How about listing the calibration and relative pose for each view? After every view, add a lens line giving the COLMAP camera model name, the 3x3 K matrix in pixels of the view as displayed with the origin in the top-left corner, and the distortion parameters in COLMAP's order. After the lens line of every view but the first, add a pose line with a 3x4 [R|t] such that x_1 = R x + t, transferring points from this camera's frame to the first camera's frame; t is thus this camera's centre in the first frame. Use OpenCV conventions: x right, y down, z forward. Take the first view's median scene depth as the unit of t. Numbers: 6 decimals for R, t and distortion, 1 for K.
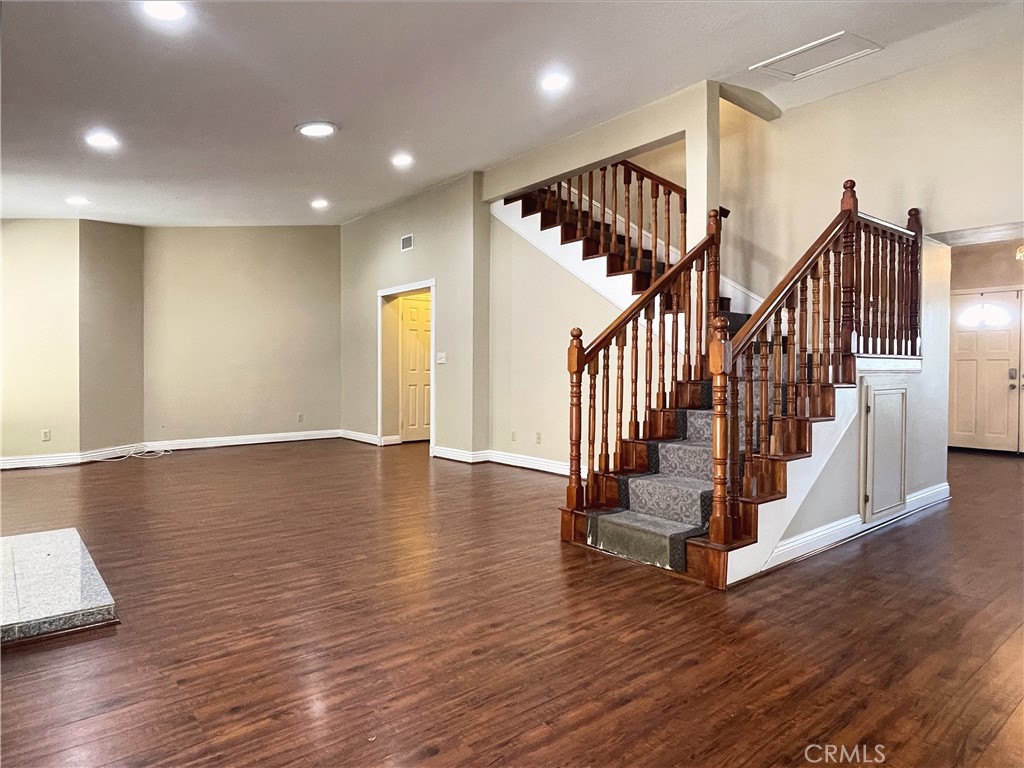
lens RADIAL K [[621.0, 0, 507.0], [0, 621.0, 377.5], [0, 0, 1]] dist [0.016970, -0.012599]
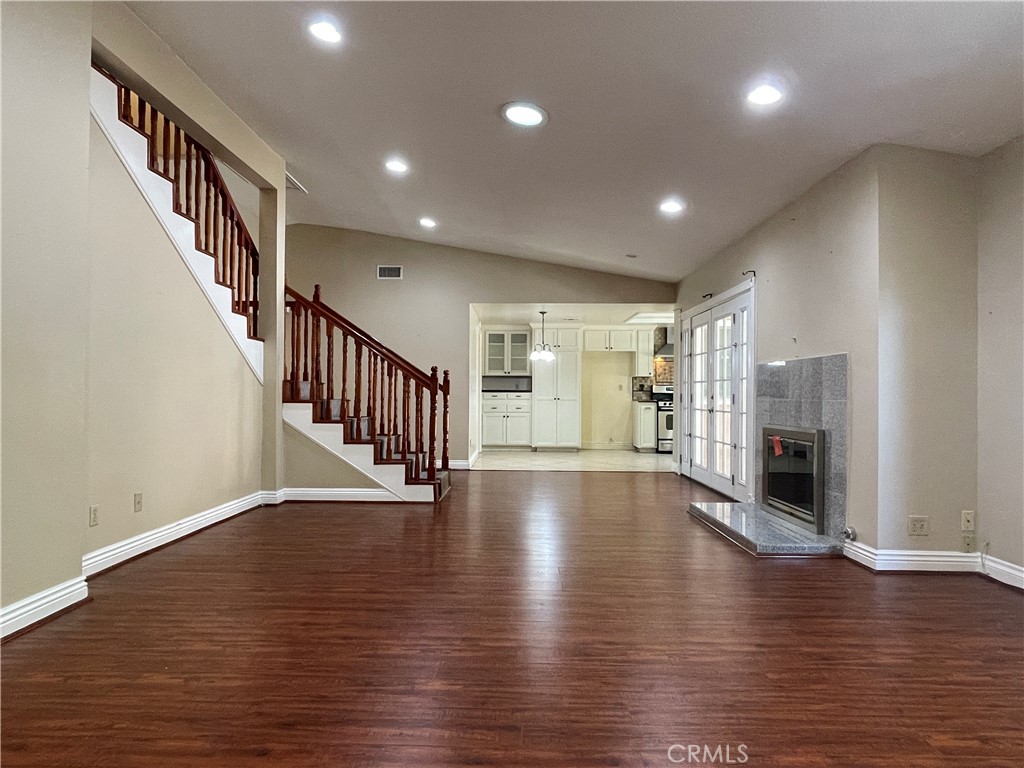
lens RADIAL K [[619.8, 0, 502.2], [0, 619.8, 383.2], [0, 0, 1]] dist [0.015121, -0.019059]
pose [[-0.755480, 0.007744, 0.655126, -1.073098], [0.002803, 0.999959, -0.008587, -0.023156], [-0.655165, -0.004651, -0.755471, 2.128257]]
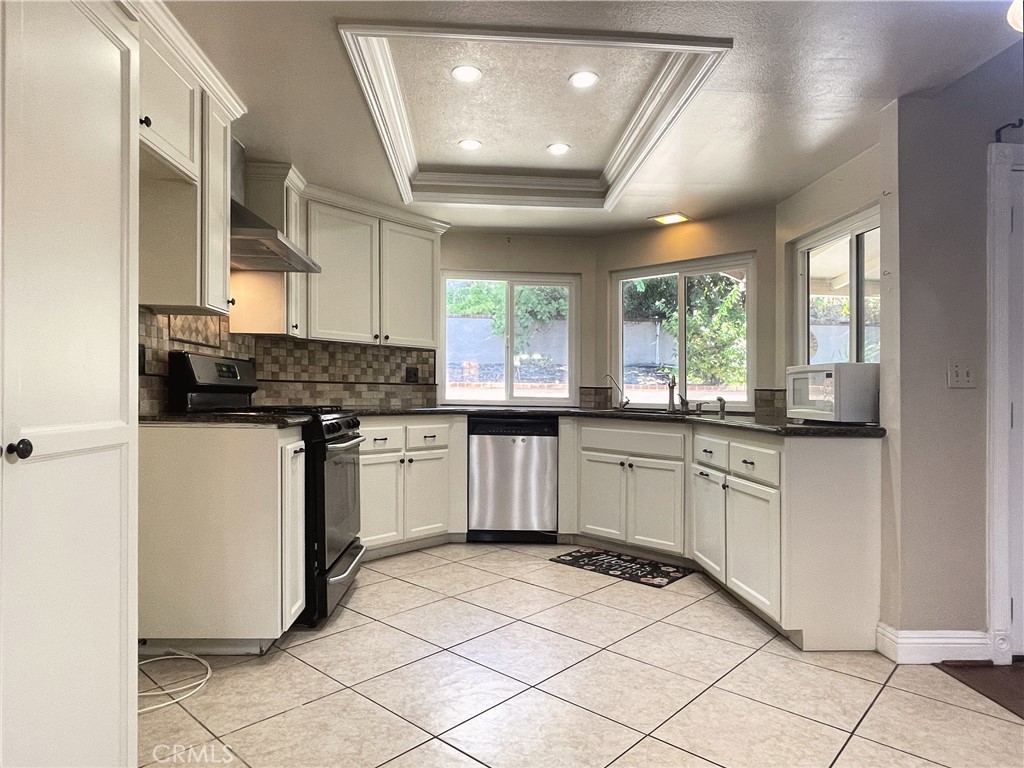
lens RADIAL K [[621.0, 0, 501.1], [0, 621.0, 390.4], [0, 0, 1]] dist [0.016970, -0.012599]
pose [[-0.598468, -0.008806, -0.801098, 0.765634], [-0.021234, 0.999763, 0.004873, -0.002940], [0.800865, 0.019927, -0.598513, 0.018097]]
